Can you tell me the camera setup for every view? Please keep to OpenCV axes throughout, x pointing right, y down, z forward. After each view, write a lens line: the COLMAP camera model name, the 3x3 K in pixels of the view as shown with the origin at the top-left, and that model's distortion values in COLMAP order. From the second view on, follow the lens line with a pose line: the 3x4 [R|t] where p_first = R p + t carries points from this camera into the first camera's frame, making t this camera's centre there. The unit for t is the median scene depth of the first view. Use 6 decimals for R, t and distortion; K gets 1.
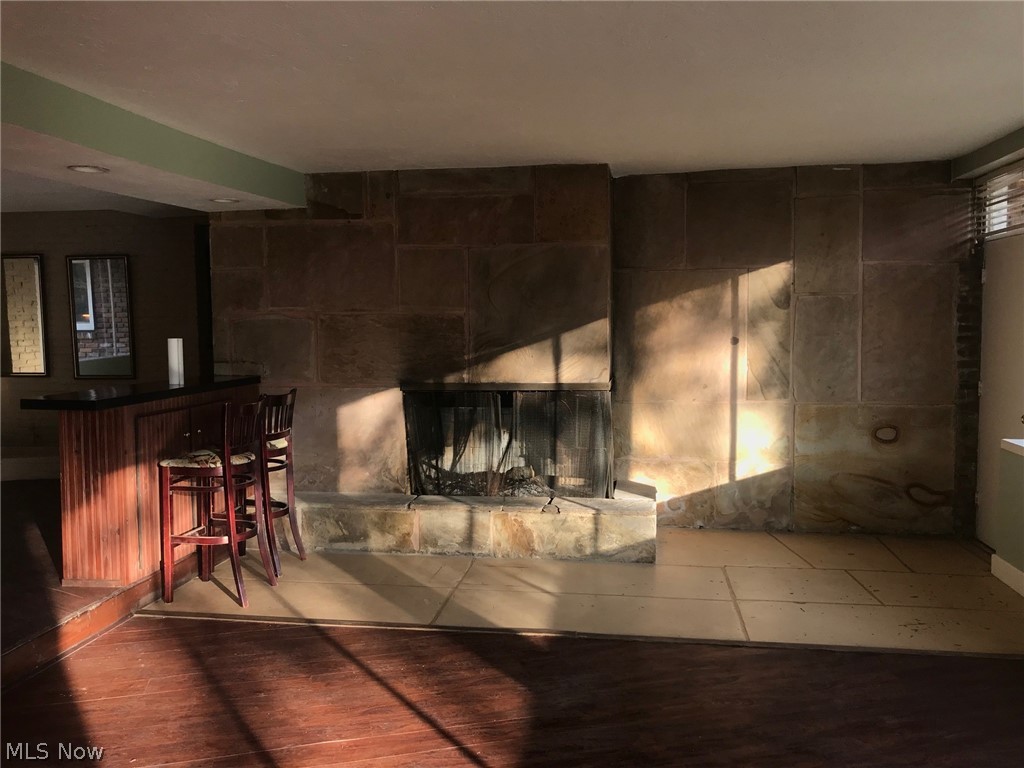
lens RADIAL K [[828.0, 0, 502.8], [0, 828.0, 372.6], [0, 0, 1]] dist [0.094617, -0.197553]
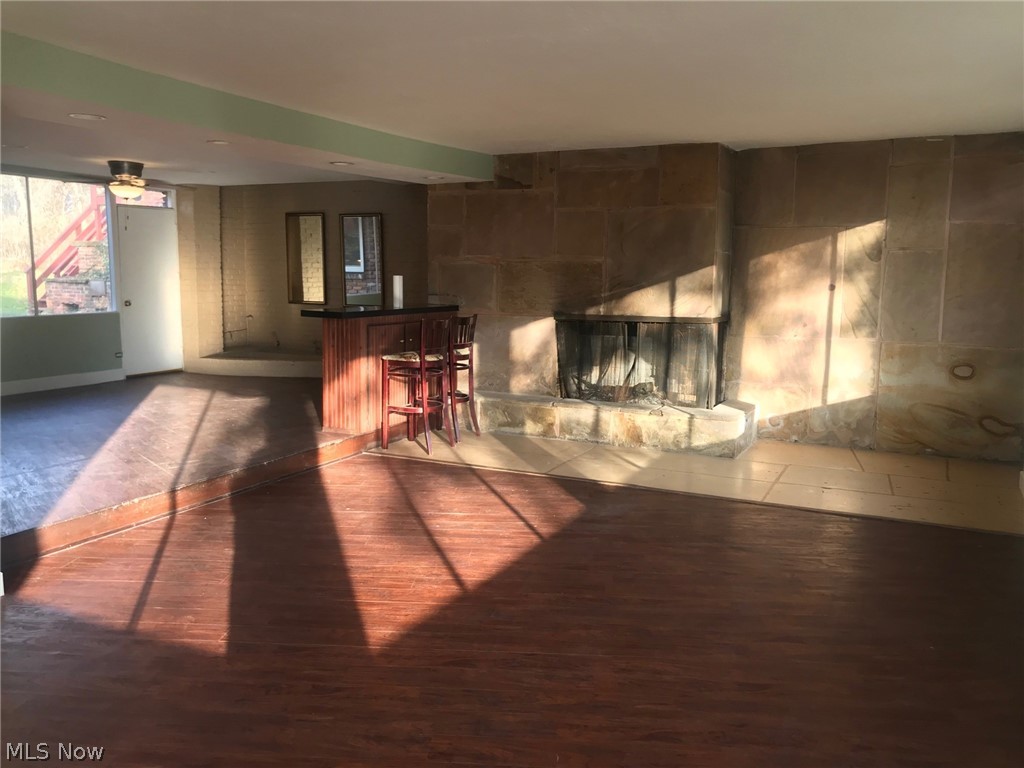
lens RADIAL K [[831.5, 0, 502.0], [0, 831.5, 379.6], [0, 0, 1]] dist [0.024220, -0.043095]
pose [[0.952760, 0.056791, -0.298368, 0.199672], [-0.036617, 0.996676, 0.072781, 0.024632], [0.301510, -0.058417, 0.951672, -0.298696]]
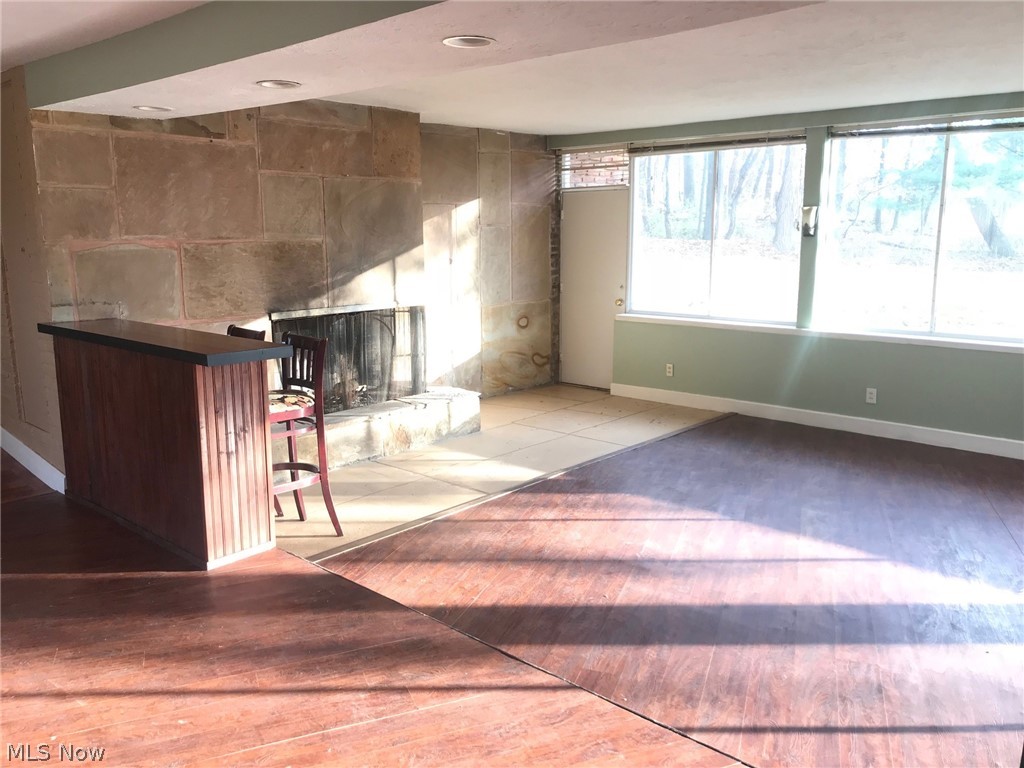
lens RADIAL K [[831.5, 0, 502.0], [0, 831.5, 379.6], [0, 0, 1]] dist [0.024220, -0.043095]
pose [[0.552645, -0.143954, 0.820890, -0.801179], [0.054667, 0.989110, 0.136650, -0.029198], [-0.831622, -0.030644, 0.554496, 0.218335]]
